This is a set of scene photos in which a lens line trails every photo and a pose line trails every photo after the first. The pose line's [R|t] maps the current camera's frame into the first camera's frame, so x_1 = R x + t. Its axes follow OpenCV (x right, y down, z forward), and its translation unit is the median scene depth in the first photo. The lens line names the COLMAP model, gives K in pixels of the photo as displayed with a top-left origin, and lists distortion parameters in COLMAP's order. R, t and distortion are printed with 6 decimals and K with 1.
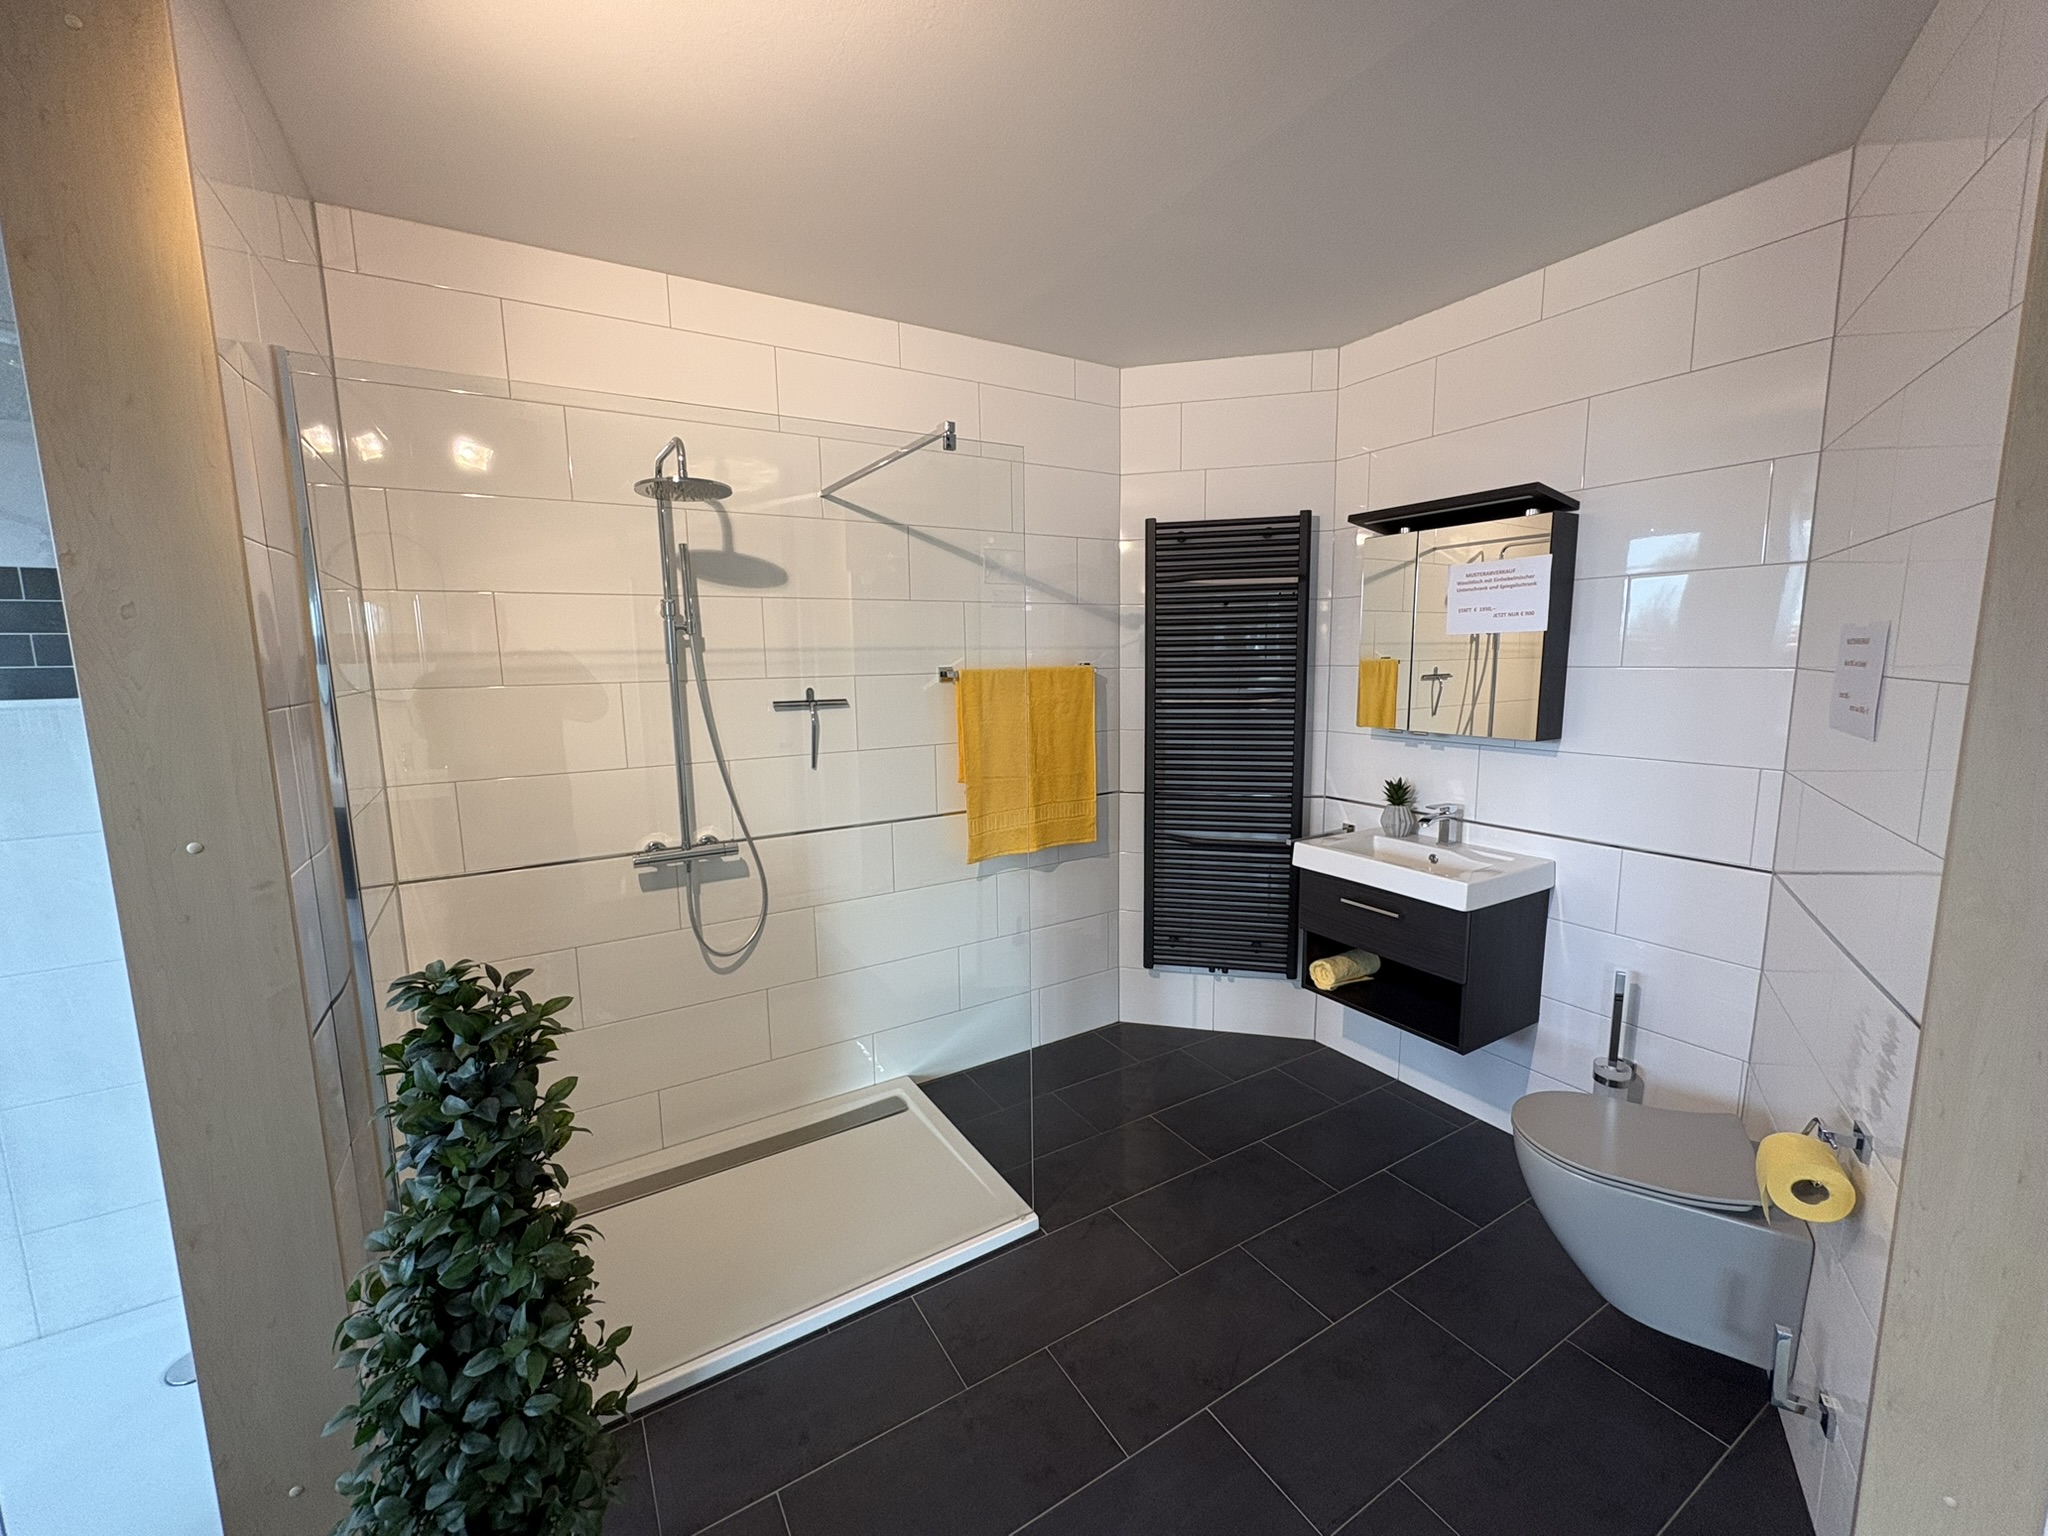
lens RADIAL K [[816.9, 0, 1026.6], [0, 816.9, 765.4], [0, 0, 1]] dist [-0.001278, 0.000505]
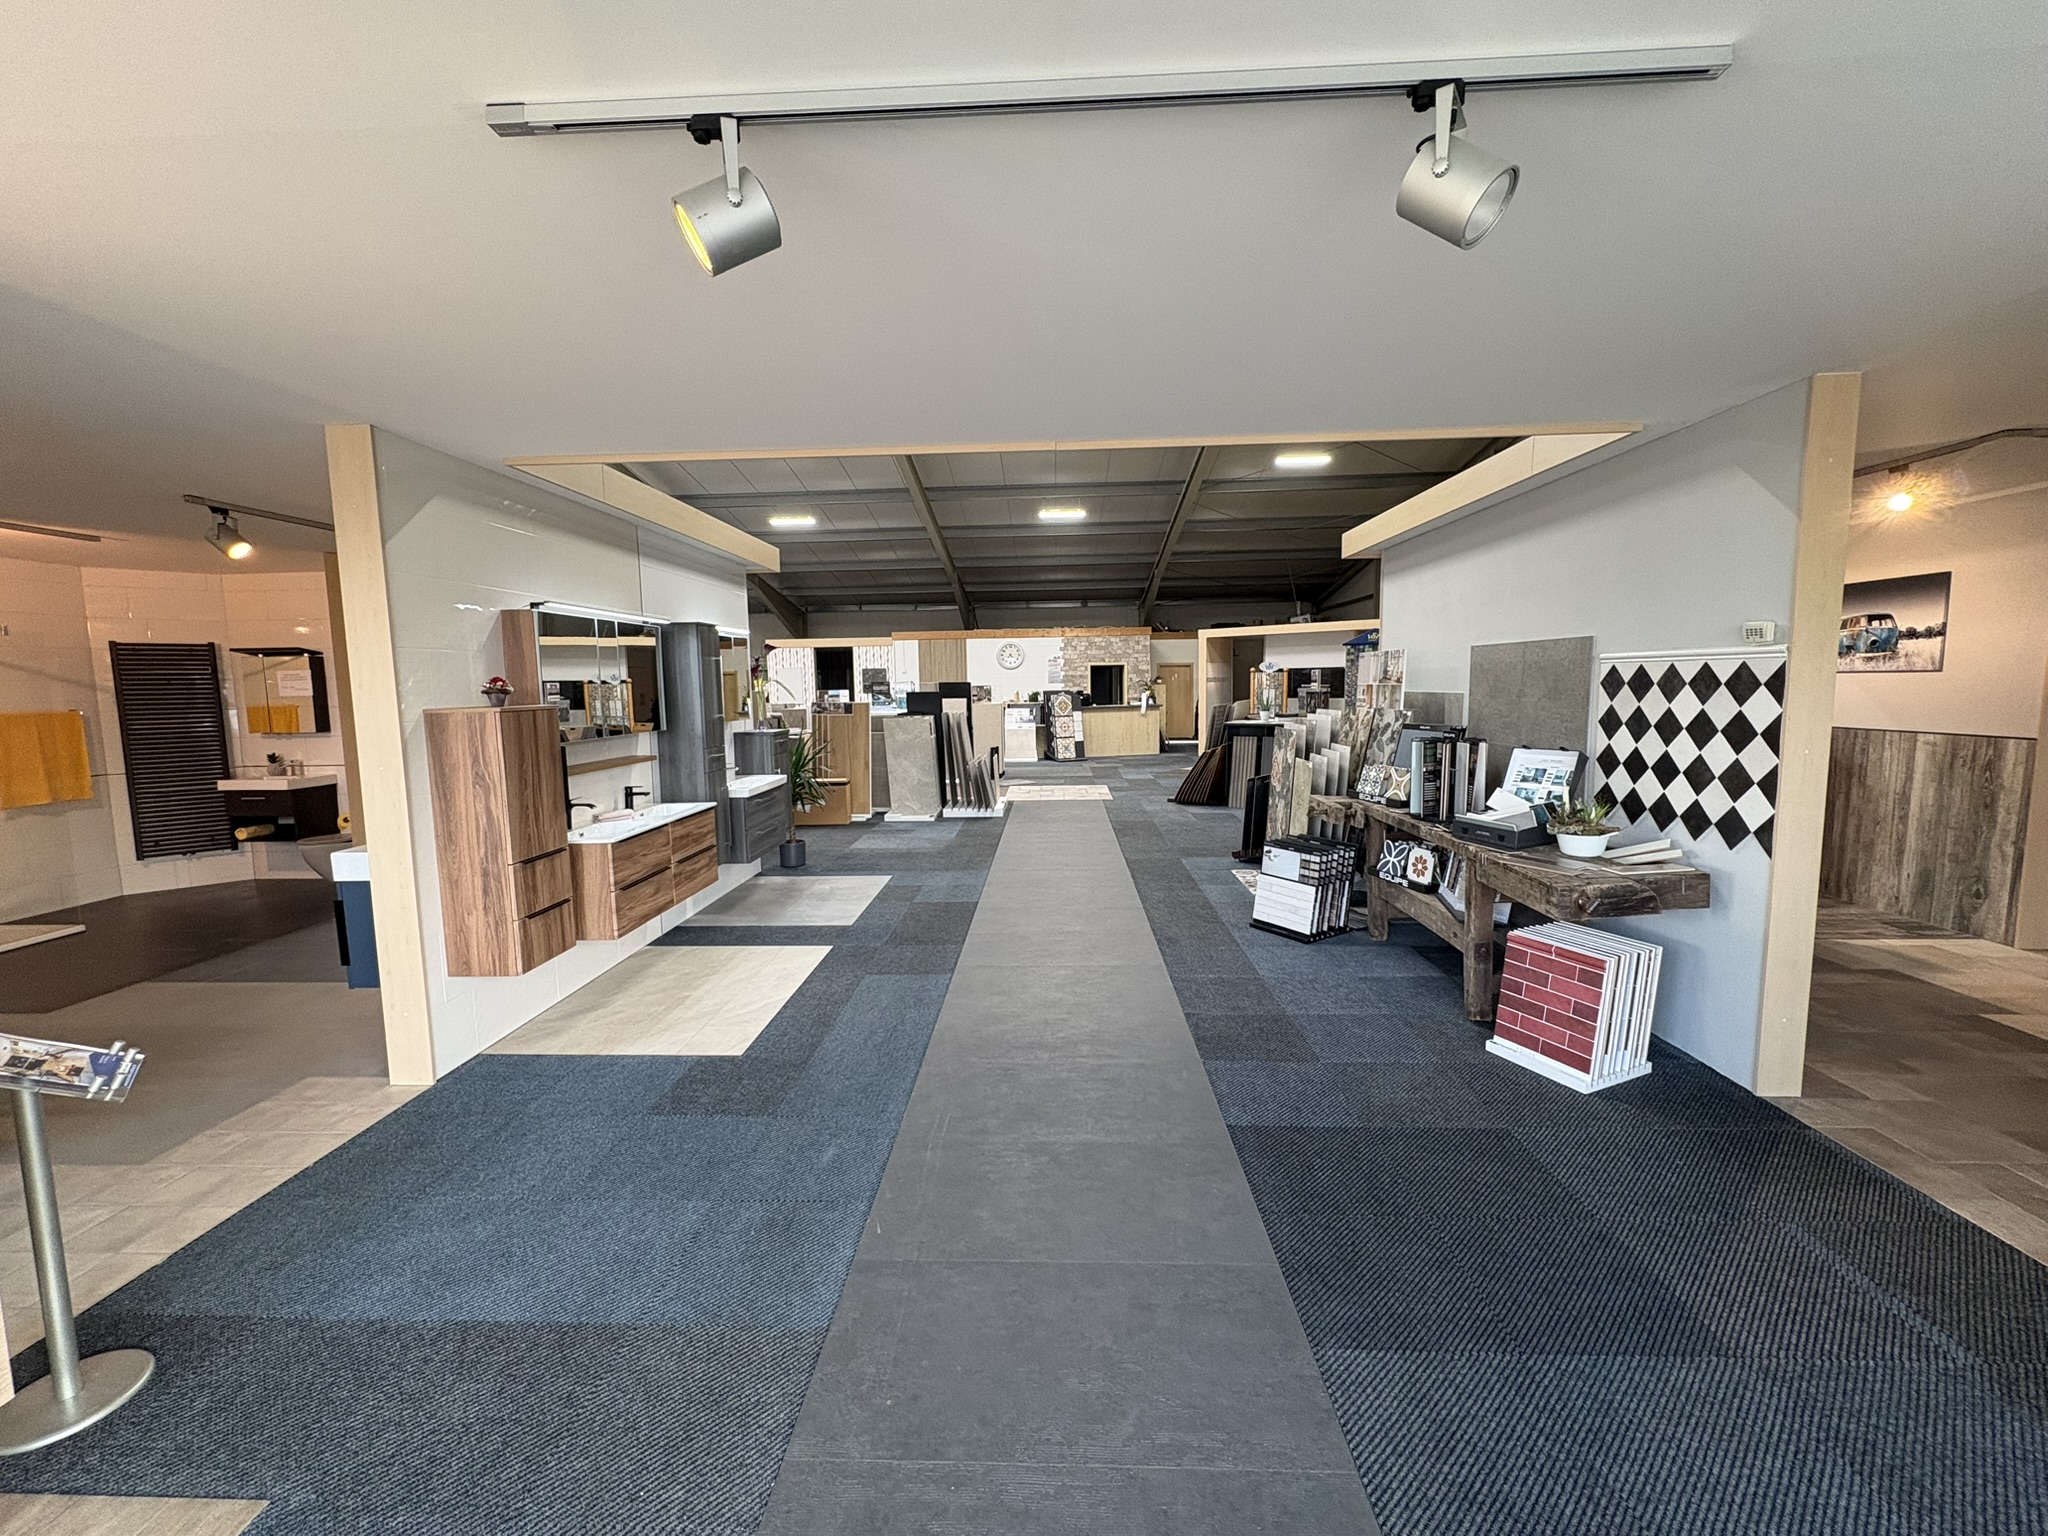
lens RADIAL K [[816.9, 0, 1020.6], [0, 816.9, 770.1], [0, 0, 1]] dist [-0.001278, 0.000505]
pose [[0.563364, -0.077484, 0.822567, -0.290004], [0.124126, 0.992230, 0.008454, 0.305357], [-0.816832, 0.097339, 0.568605, -2.110347]]
